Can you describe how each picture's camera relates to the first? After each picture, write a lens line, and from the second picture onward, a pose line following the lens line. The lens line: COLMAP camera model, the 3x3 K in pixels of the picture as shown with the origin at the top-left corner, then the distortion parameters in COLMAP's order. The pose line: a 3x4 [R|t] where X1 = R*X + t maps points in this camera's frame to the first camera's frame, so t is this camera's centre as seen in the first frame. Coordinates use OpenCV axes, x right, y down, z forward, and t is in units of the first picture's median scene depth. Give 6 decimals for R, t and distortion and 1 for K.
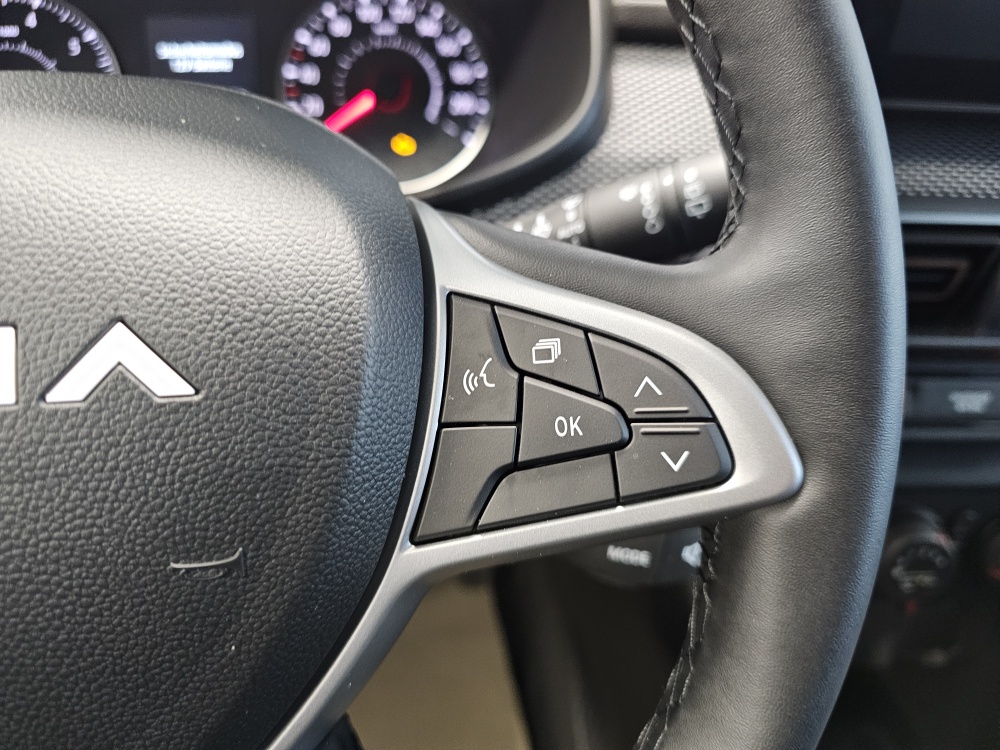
lens RADIAL K [[682.1, 0, 499.9], [0, 682.1, 387.7], [0, 0, 1]] dist [0.010596, -0.045200]
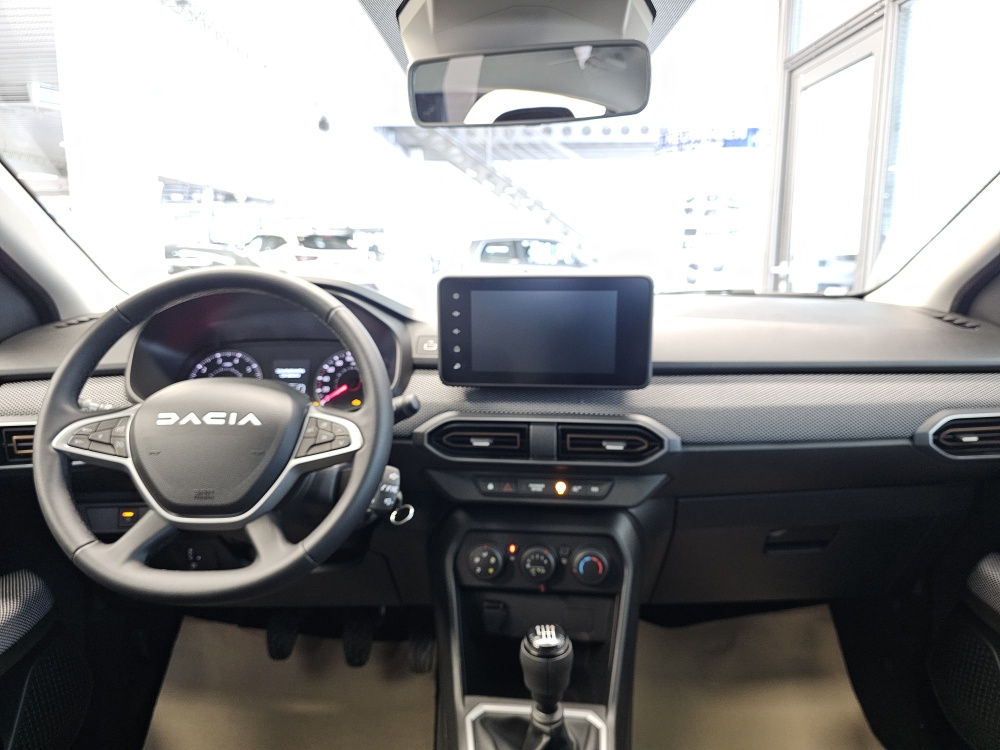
lens RADIAL K [[682.2, 0, 500.0], [0, 682.2, 375.0], [0, 0, 1]] dist [-0.001033, -0.005757]
pose [[0.989477, -0.009932, -0.144349, 0.928687], [-0.051415, 0.908395, -0.414939, 0.730702], [0.135247, 0.417994, 0.898326, -1.596396]]
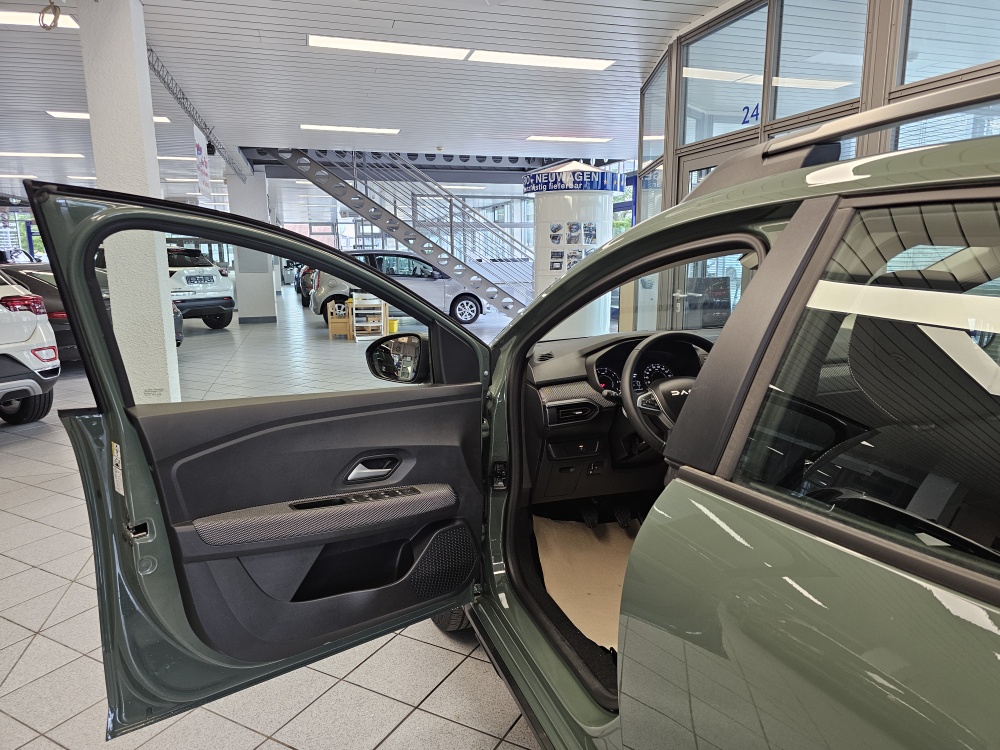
lens RADIAL K [[682.8, 0, 494.6], [0, 682.8, 386.2], [0, 0, 1]] dist [0.036652, -0.002280]
pose [[0.985518, -0.074092, 0.152526, -2.802266], [0.129243, 0.910501, -0.392790, 1.997398], [-0.109772, 0.406814, 0.906892, -4.742957]]
